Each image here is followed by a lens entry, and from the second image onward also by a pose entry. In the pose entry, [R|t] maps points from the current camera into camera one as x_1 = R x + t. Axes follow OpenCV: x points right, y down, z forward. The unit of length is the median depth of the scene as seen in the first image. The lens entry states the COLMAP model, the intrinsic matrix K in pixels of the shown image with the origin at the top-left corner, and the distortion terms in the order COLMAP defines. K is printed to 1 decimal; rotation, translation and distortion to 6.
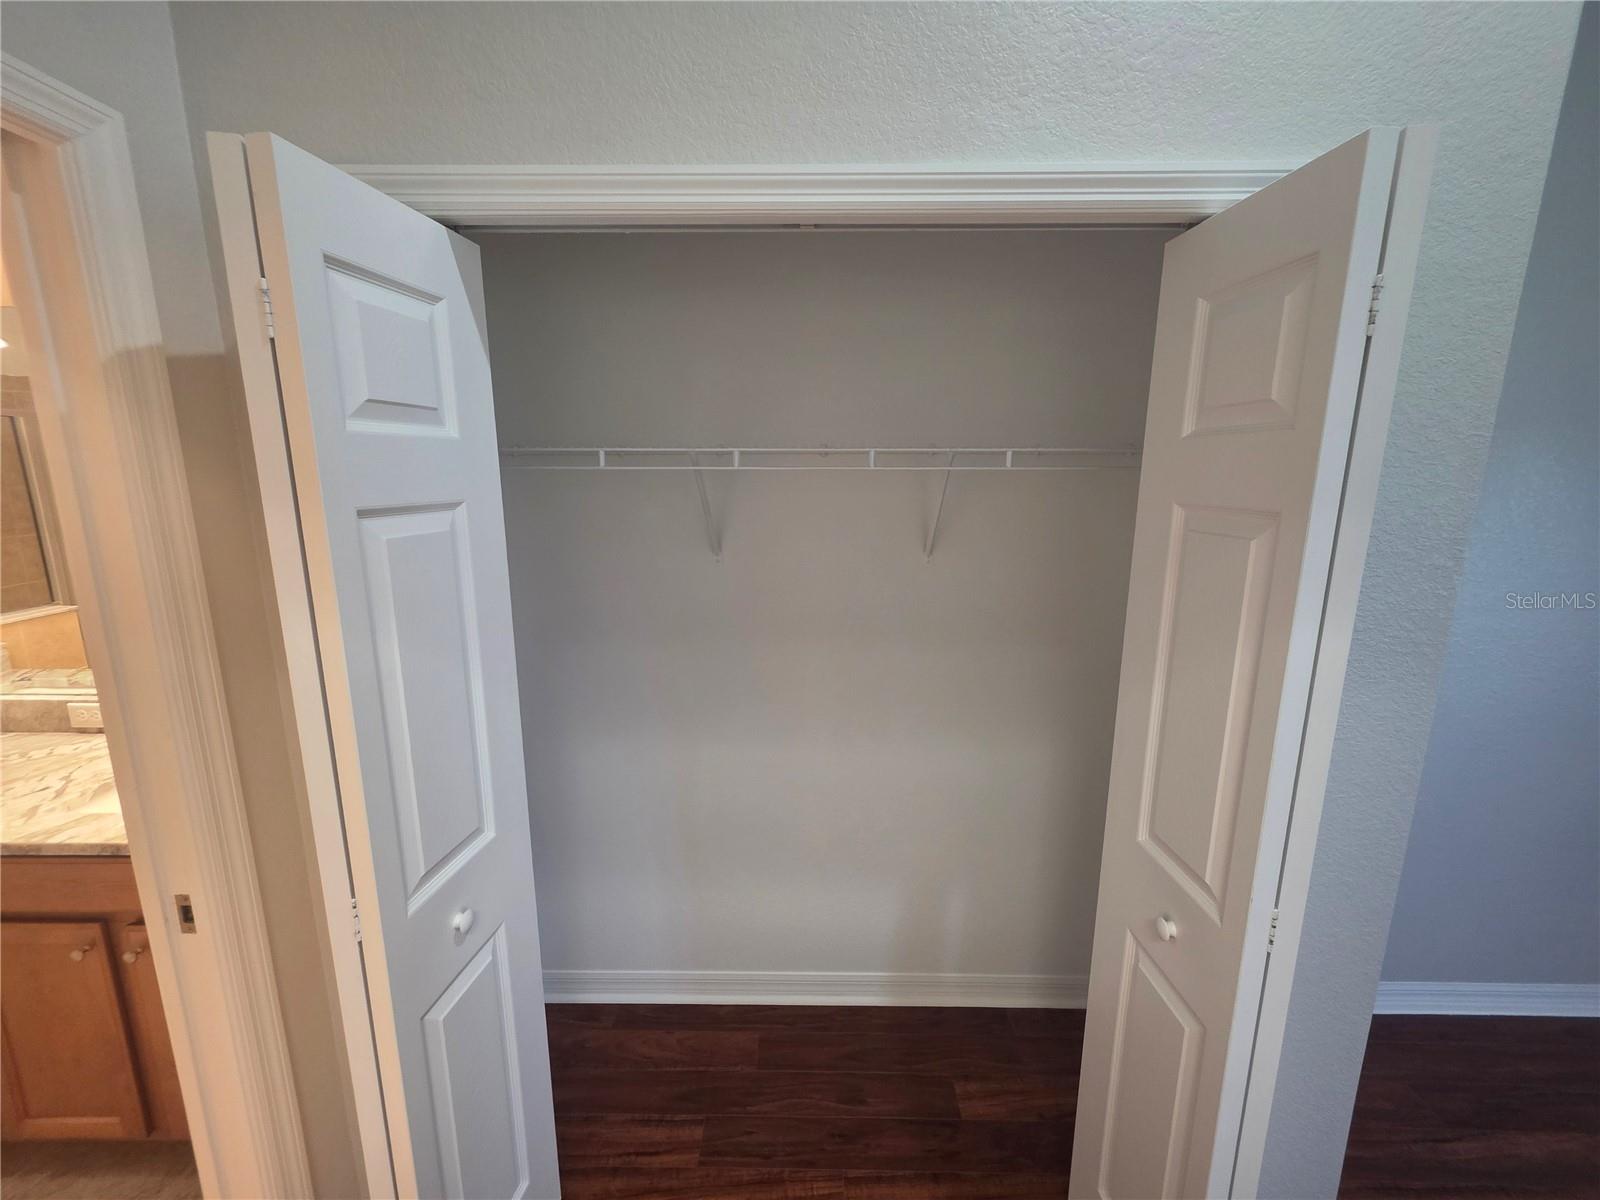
lens RADIAL K [[637.1, 0, 800.4], [0, 637.1, 592.2], [0, 0, 1]] dist [0.001043, -0.000742]
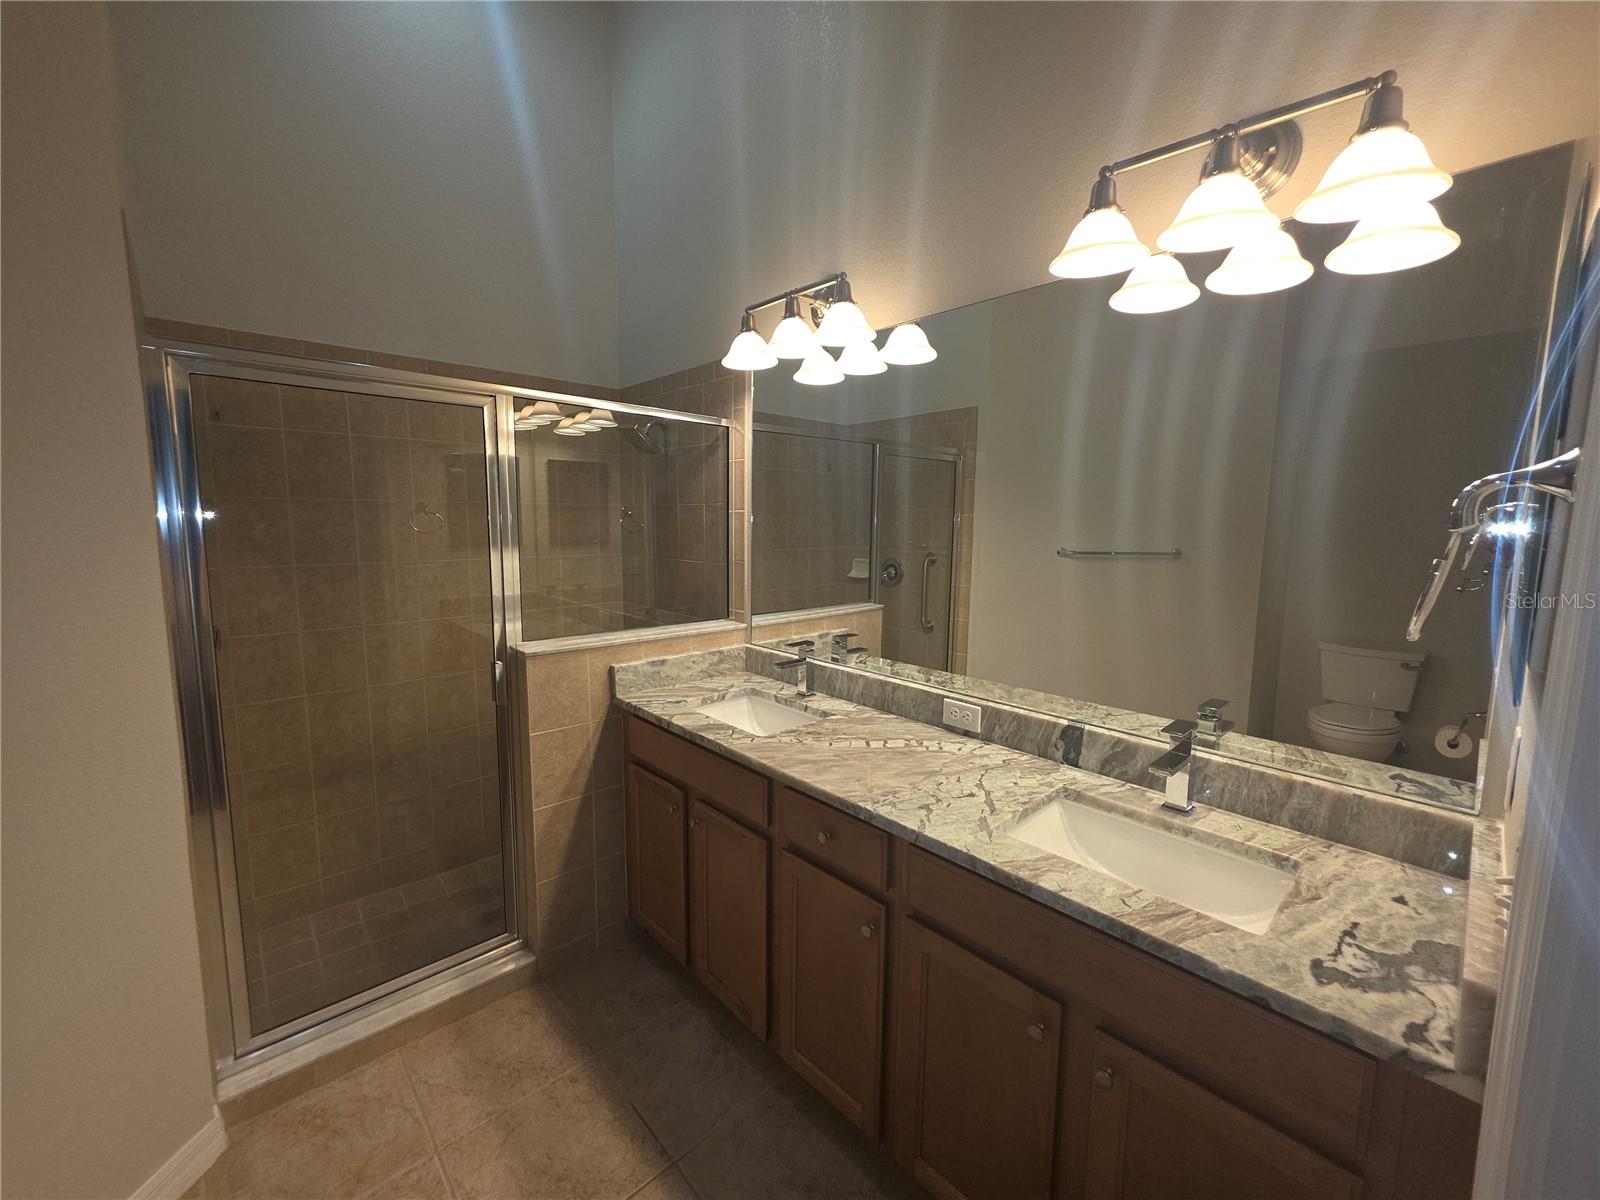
lens RADIAL K [[637.1, 0, 792.9], [0, 637.1, 587.7], [0, 0, 1]] dist [0.001043, -0.000742]
pose [[0.683875, 0.086800, -0.724417, -0.675144], [-0.148954, 0.988596, -0.022164, 0.067410], [0.714232, 0.123063, 0.689005, 0.135961]]
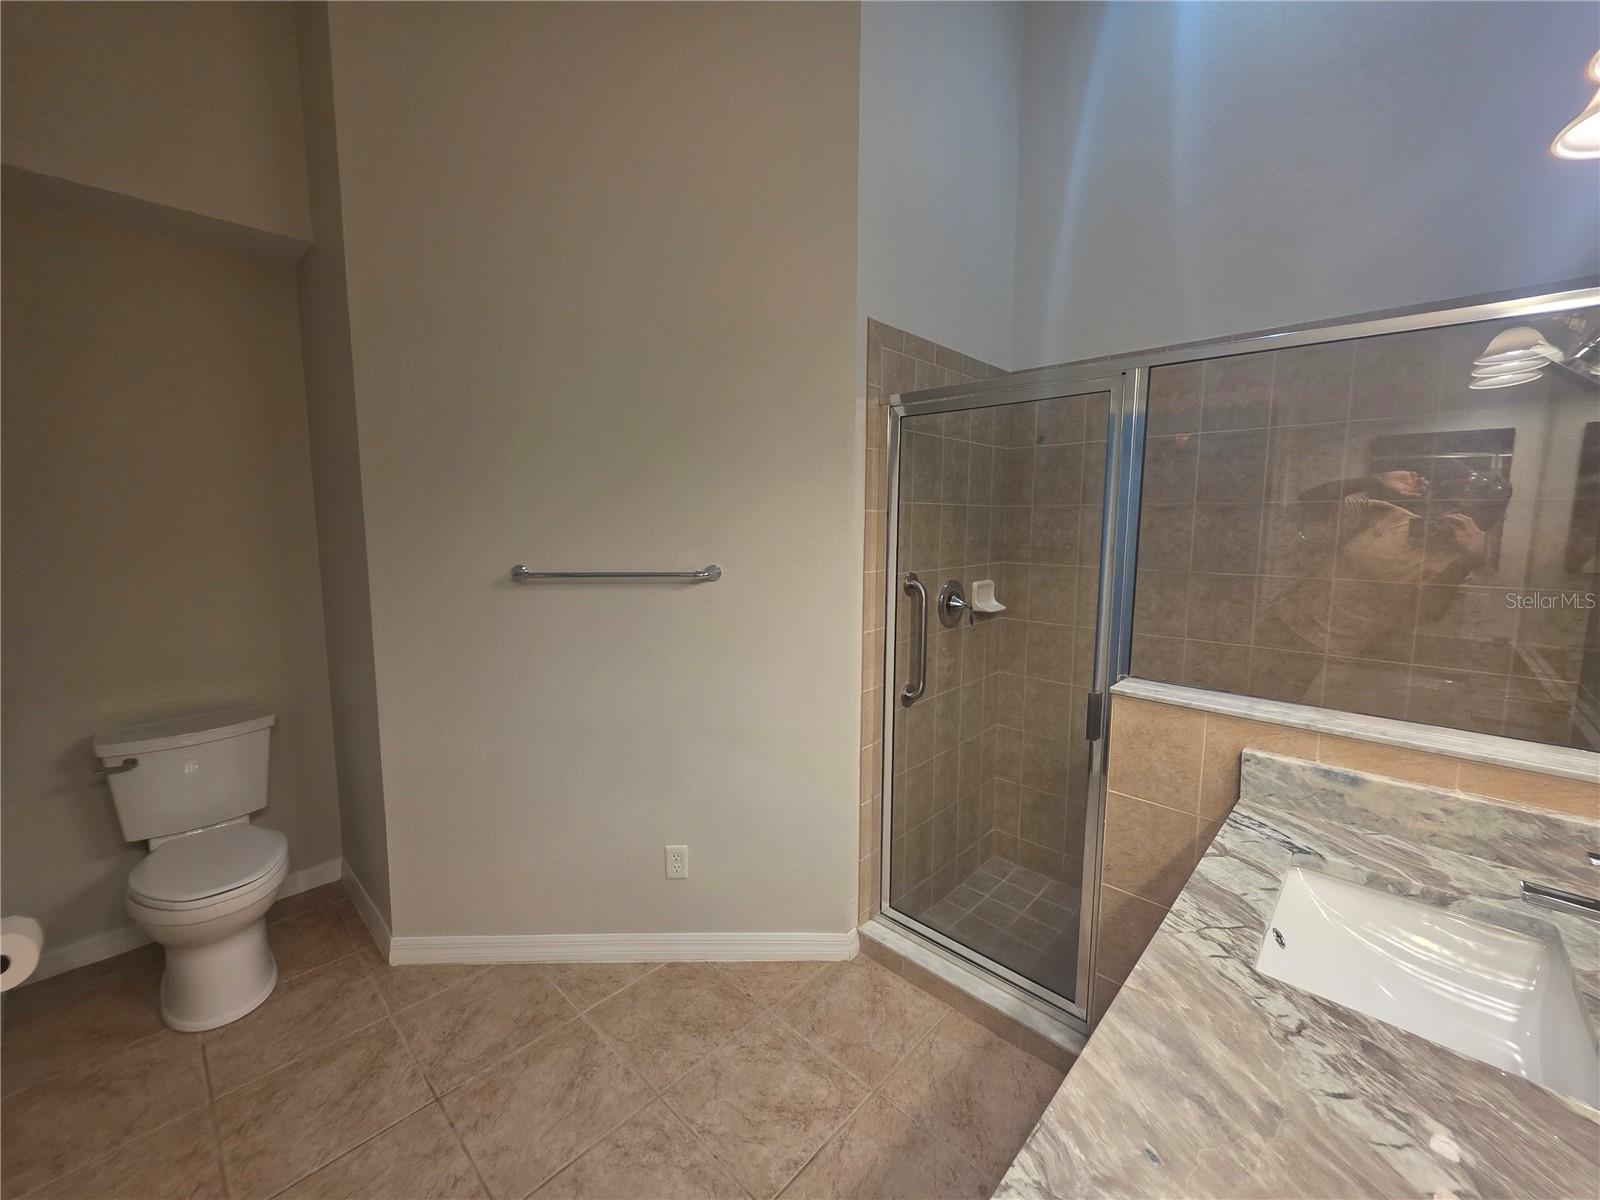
lens RADIAL K [[637.1, 0, 797.4], [0, 637.1, 587.9], [0, 0, 1]] dist [0.001043, -0.000742]
pose [[-0.684024, 0.076009, -0.725489, -0.859428], [-0.143497, 0.961102, 0.235990, -0.069208], [0.715206, 0.265528, -0.646510, 0.860383]]
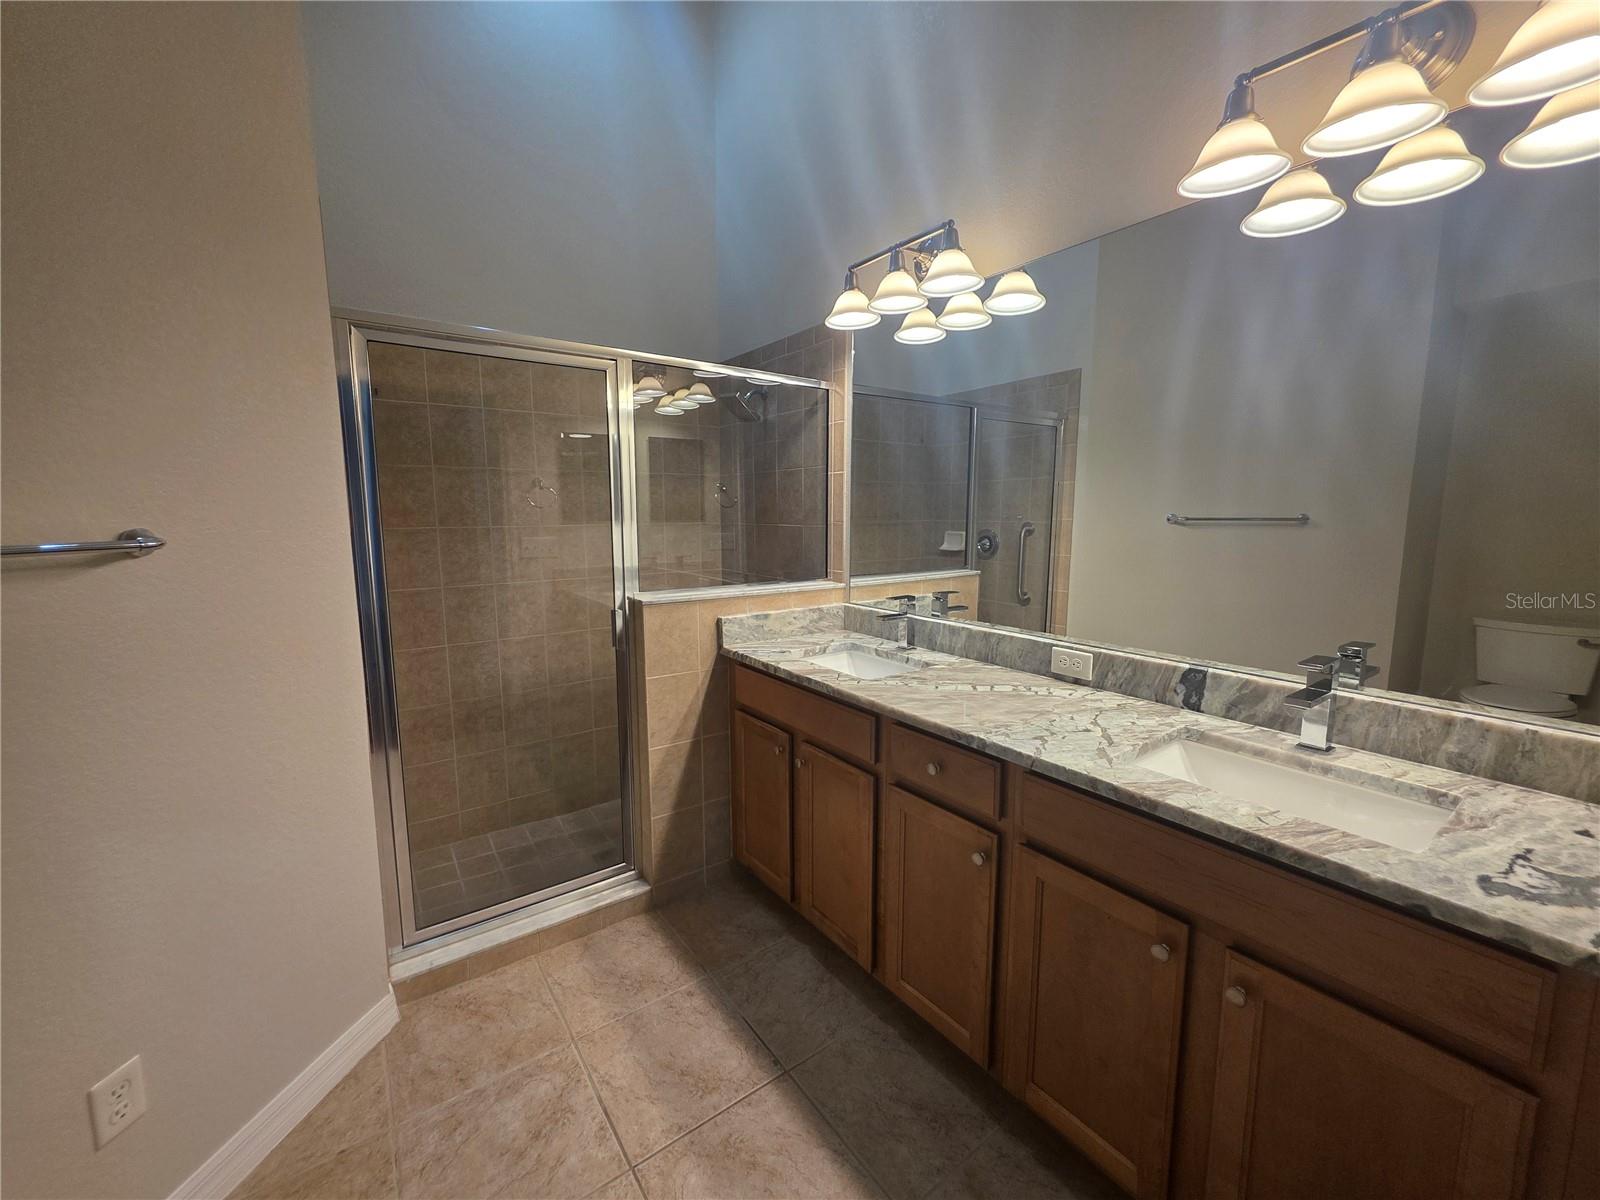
lens RADIAL K [[637.1, 0, 792.4], [0, 637.1, 588.7], [0, 0, 1]] dist [0.001043, -0.000742]
pose [[0.587601, 0.099565, -0.803002, -0.674106], [-0.153399, 0.988111, 0.010267, 0.152889], [0.794477, 0.117147, 0.595888, 0.090761]]
